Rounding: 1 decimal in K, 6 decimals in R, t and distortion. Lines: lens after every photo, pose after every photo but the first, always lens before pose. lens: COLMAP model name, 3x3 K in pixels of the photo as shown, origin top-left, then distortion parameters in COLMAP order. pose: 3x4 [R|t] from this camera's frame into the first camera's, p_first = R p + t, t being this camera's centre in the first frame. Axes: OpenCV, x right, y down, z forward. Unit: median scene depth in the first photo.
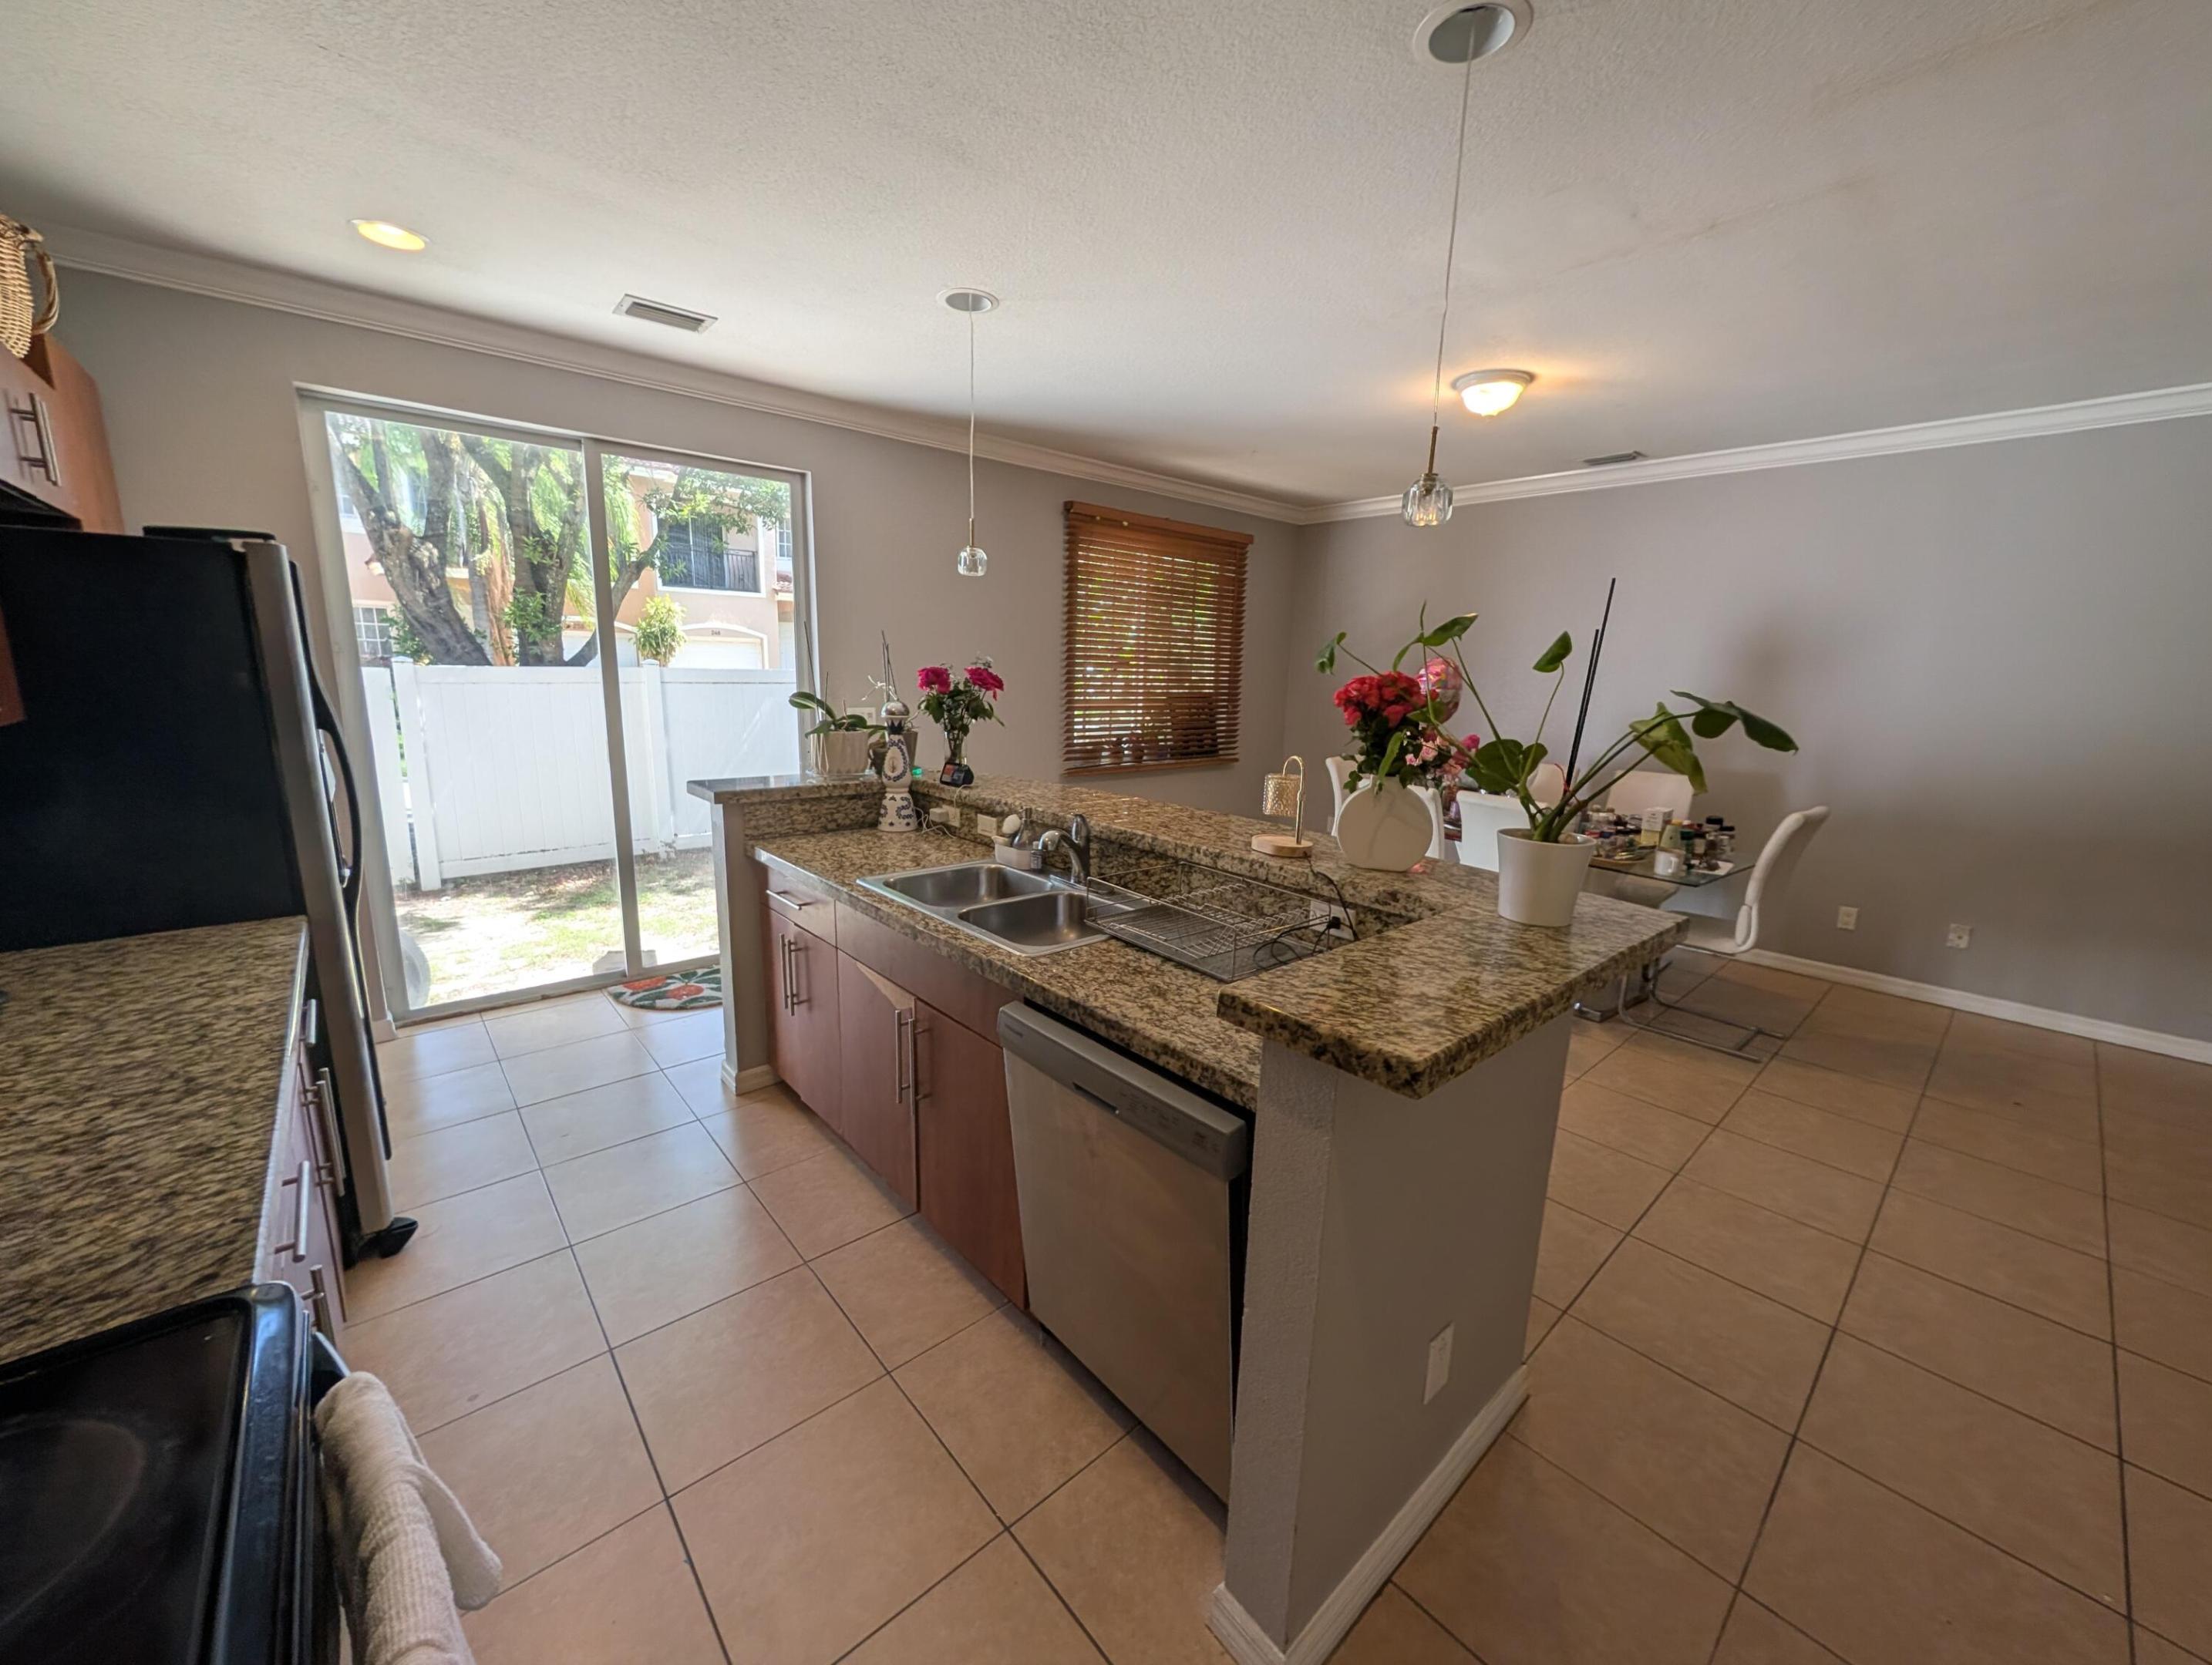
lens RADIAL K [[837.8, 0, 1106.4], [0, 837.8, 832.4], [0, 0, 1]] dist [-0.005487, 0.000949]
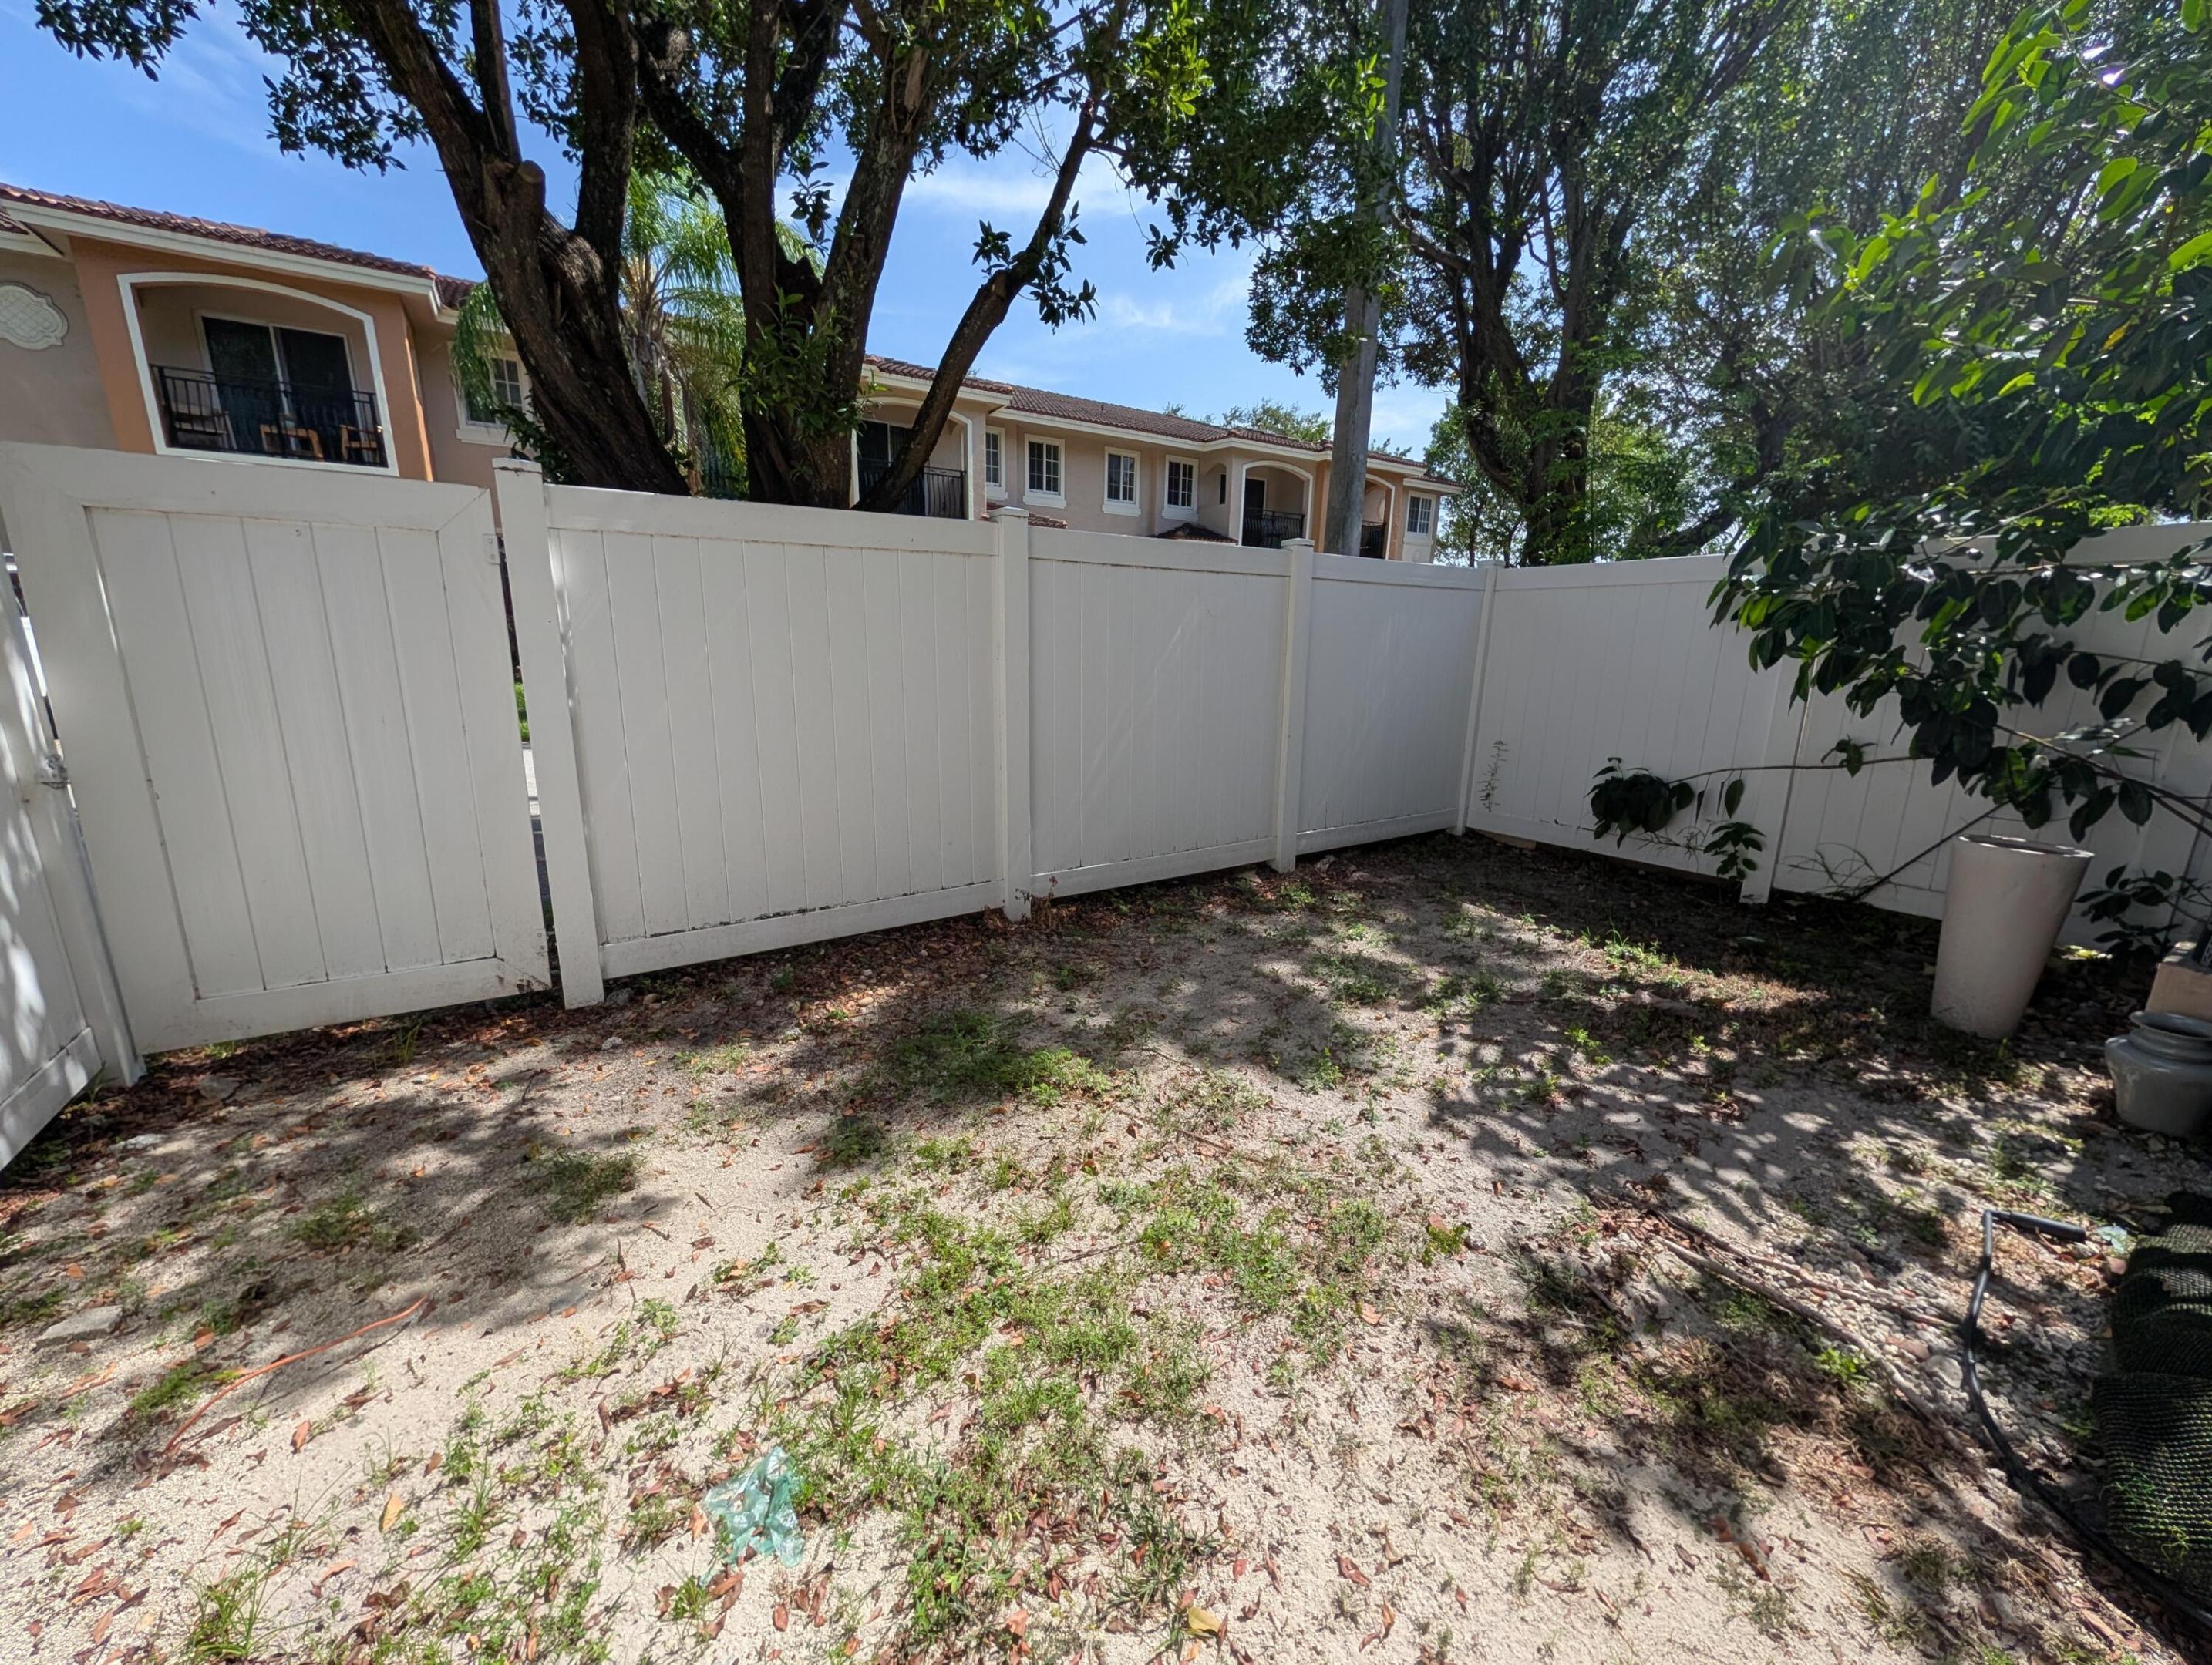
lens RADIAL K [[837.8, 0, 1103.8], [0, 837.8, 823.5], [0, 0, 1]] dist [-0.005487, 0.000949]
pose [[0.988714, 0.028427, -0.147092, -0.452028], [-0.023827, 0.999173, 0.032941, -0.048691], [0.147907, -0.029064, 0.988574, 0.578794]]
